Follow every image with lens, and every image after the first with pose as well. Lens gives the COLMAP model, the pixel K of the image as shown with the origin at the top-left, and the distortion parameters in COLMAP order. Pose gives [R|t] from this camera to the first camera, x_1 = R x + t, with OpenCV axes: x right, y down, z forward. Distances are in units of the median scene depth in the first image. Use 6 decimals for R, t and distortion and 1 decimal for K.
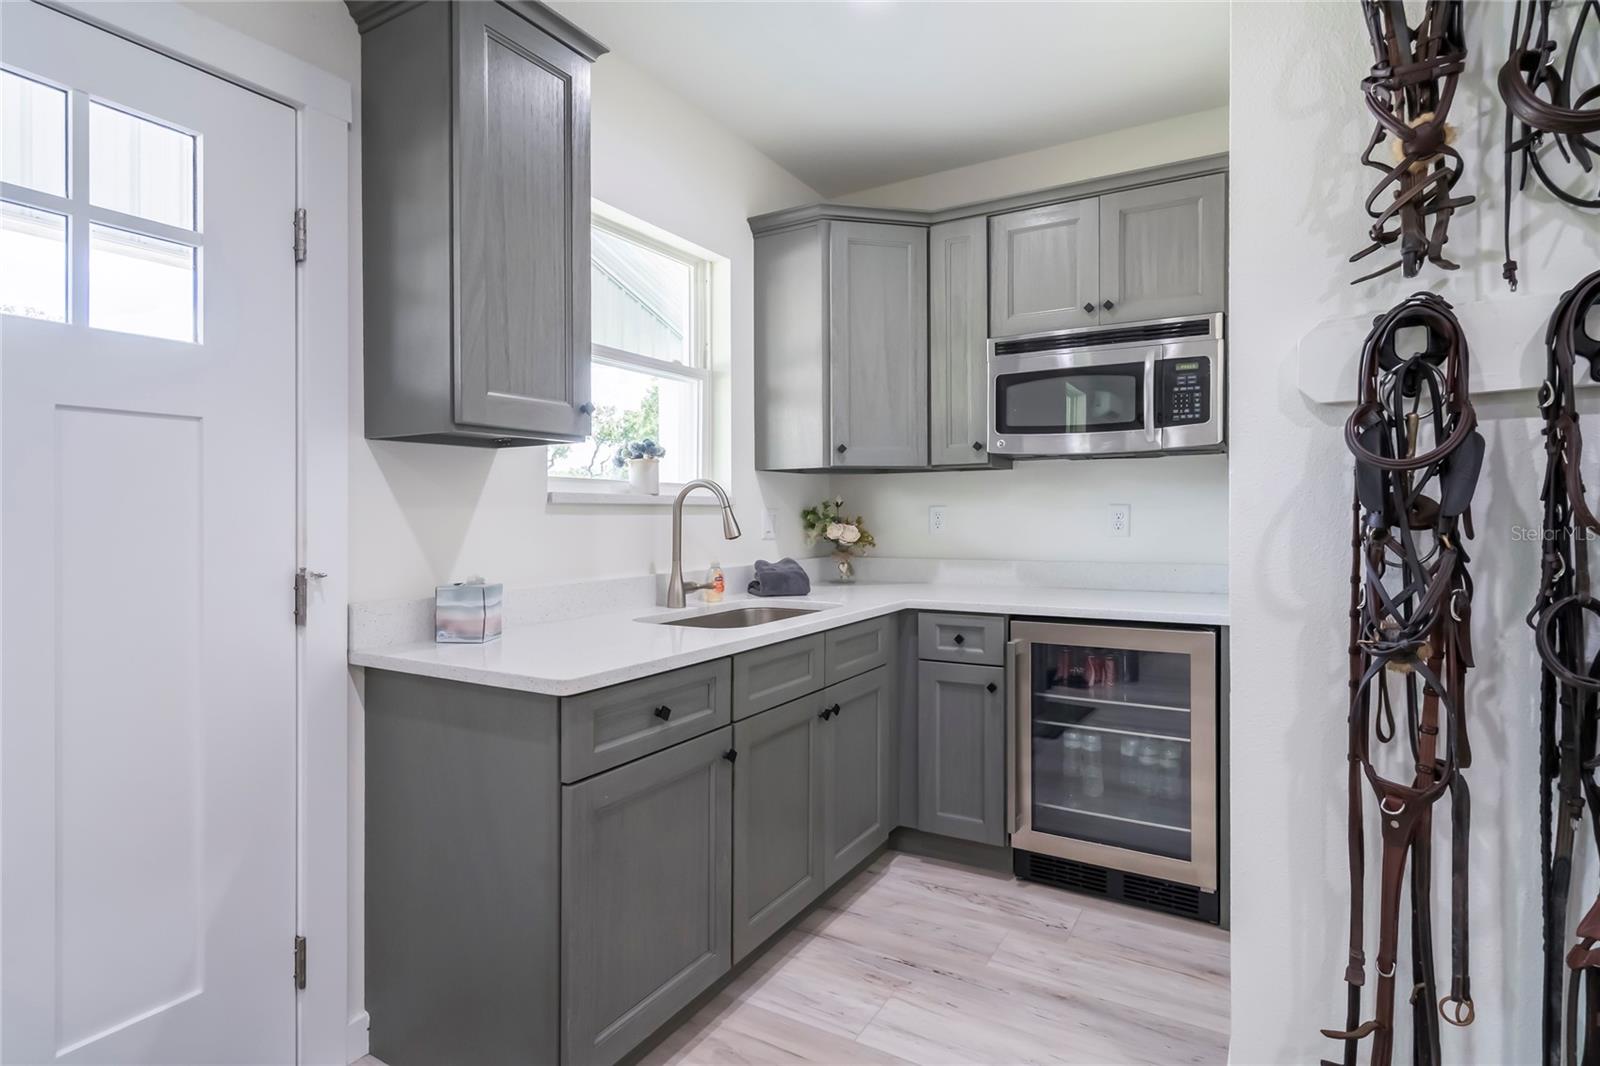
lens RADIAL K [[836.9, 0, 783.1], [0, 836.9, 509.6], [0, 0, 1]] dist [-0.001948, 0.002089]
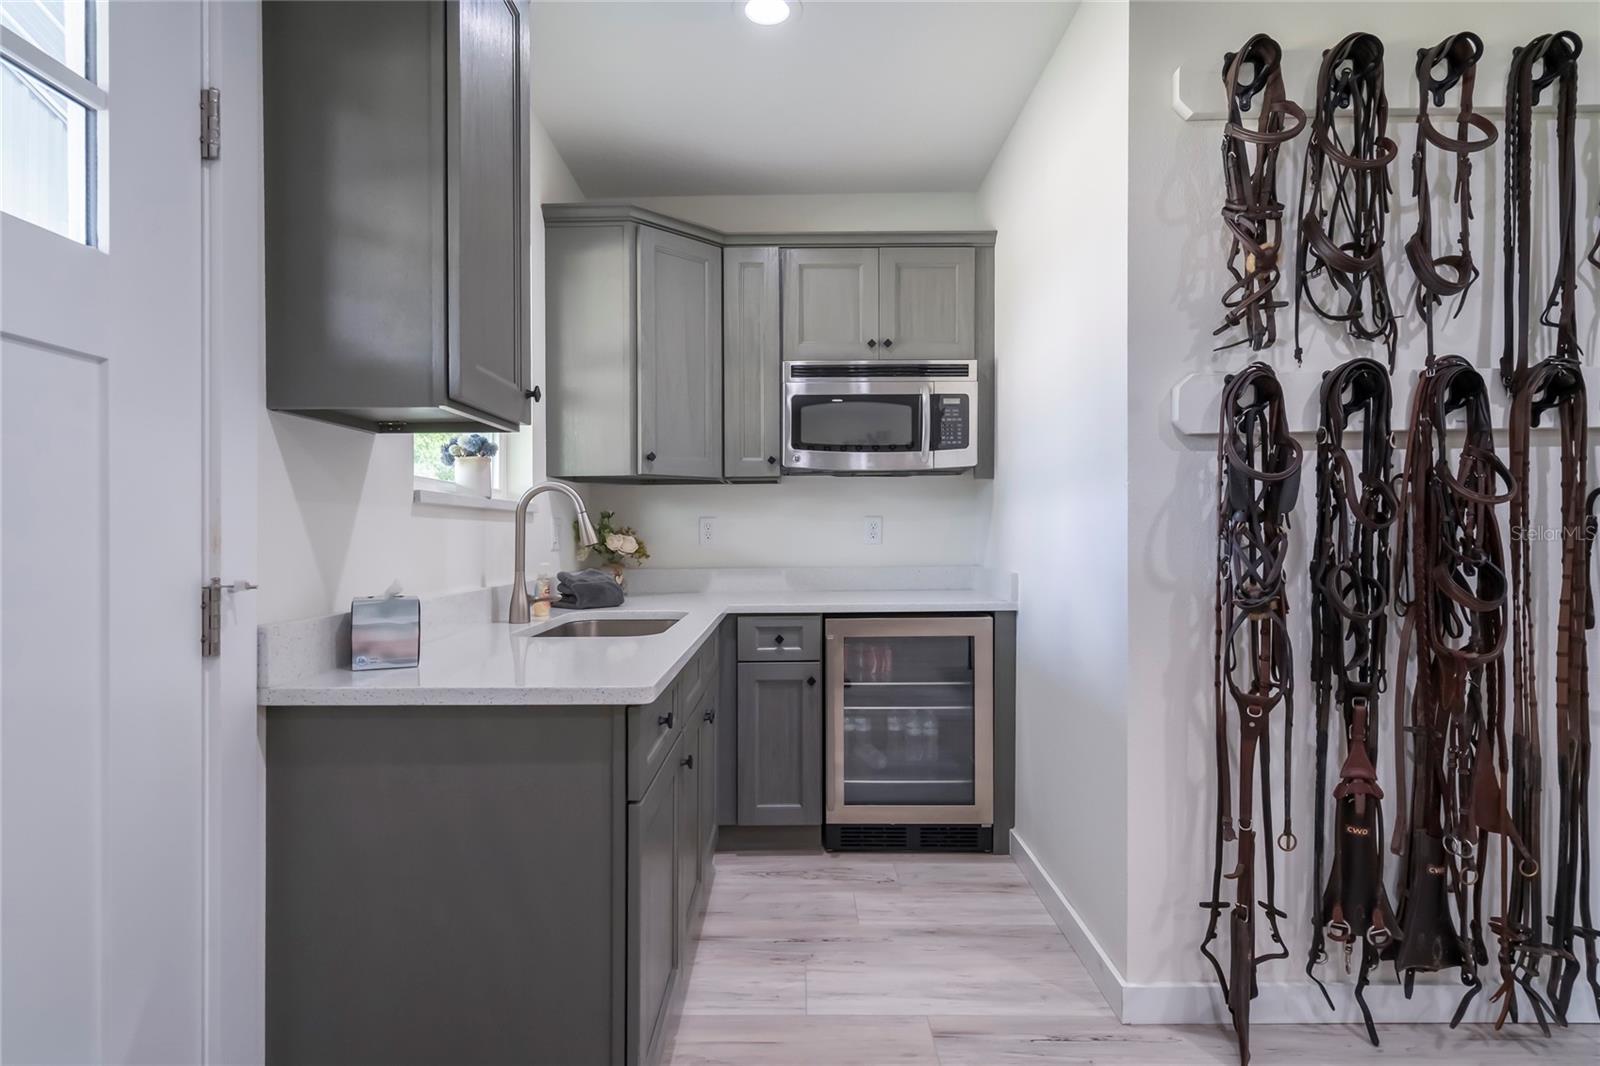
lens RADIAL K [[836.9, 0, 796.5], [0, 836.9, 533.4], [0, 0, 1]] dist [-0.001948, 0.002089]
pose [[0.860497, -0.000819, 0.509455, -0.333715], [0.000671, 1.000000, 0.000474, 0.020008], [-0.509455, -0.000066, 0.860497, 0.071047]]
